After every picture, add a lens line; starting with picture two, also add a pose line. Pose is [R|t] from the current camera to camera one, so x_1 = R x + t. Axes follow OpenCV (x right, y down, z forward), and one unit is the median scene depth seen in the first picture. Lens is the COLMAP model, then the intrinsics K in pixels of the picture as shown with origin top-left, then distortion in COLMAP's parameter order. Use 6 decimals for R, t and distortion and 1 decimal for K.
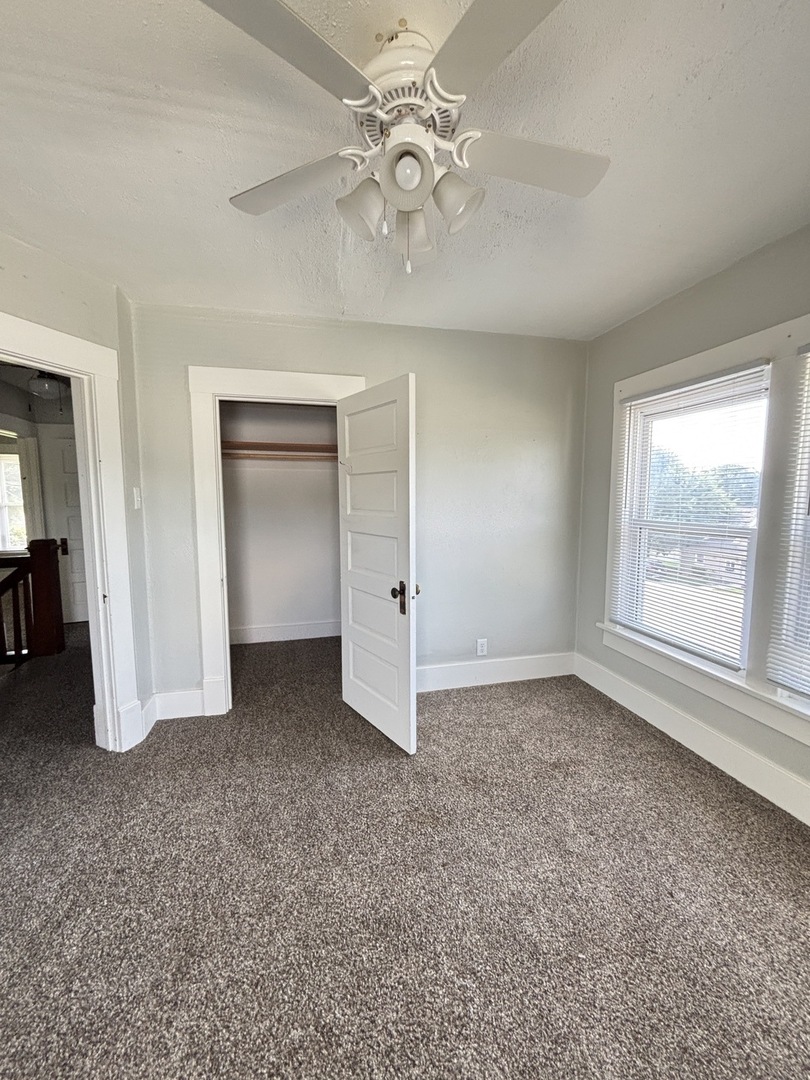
lens RADIAL K [[433.2, 0, 414.9], [0, 433.2, 538.3], [0, 0, 1]] dist [-0.002991, -0.000588]
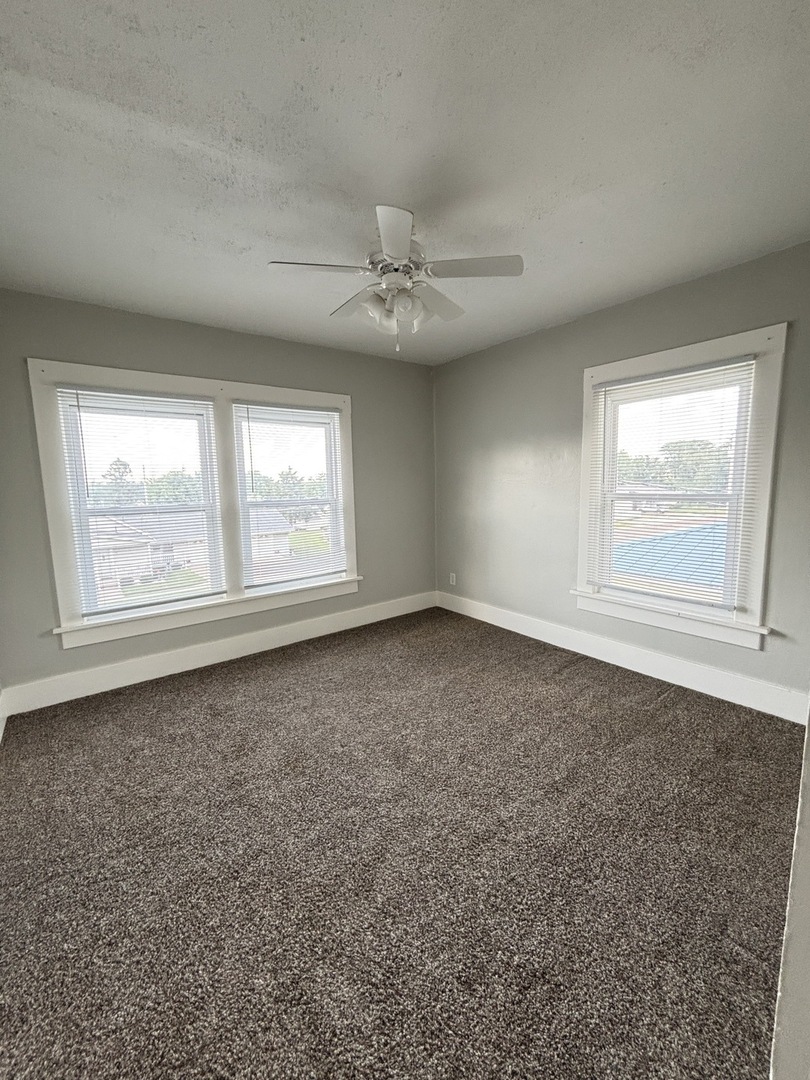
lens RADIAL K [[433.2, 0, 409.1], [0, 433.2, 539.1], [0, 0, 1]] dist [-0.002991, -0.000588]
pose [[-0.396201, -0.112302, 0.911270, -0.718805], [0.104962, 0.980445, 0.166463, -0.058282], [-0.912145, 0.161601, -0.376666, 0.732289]]
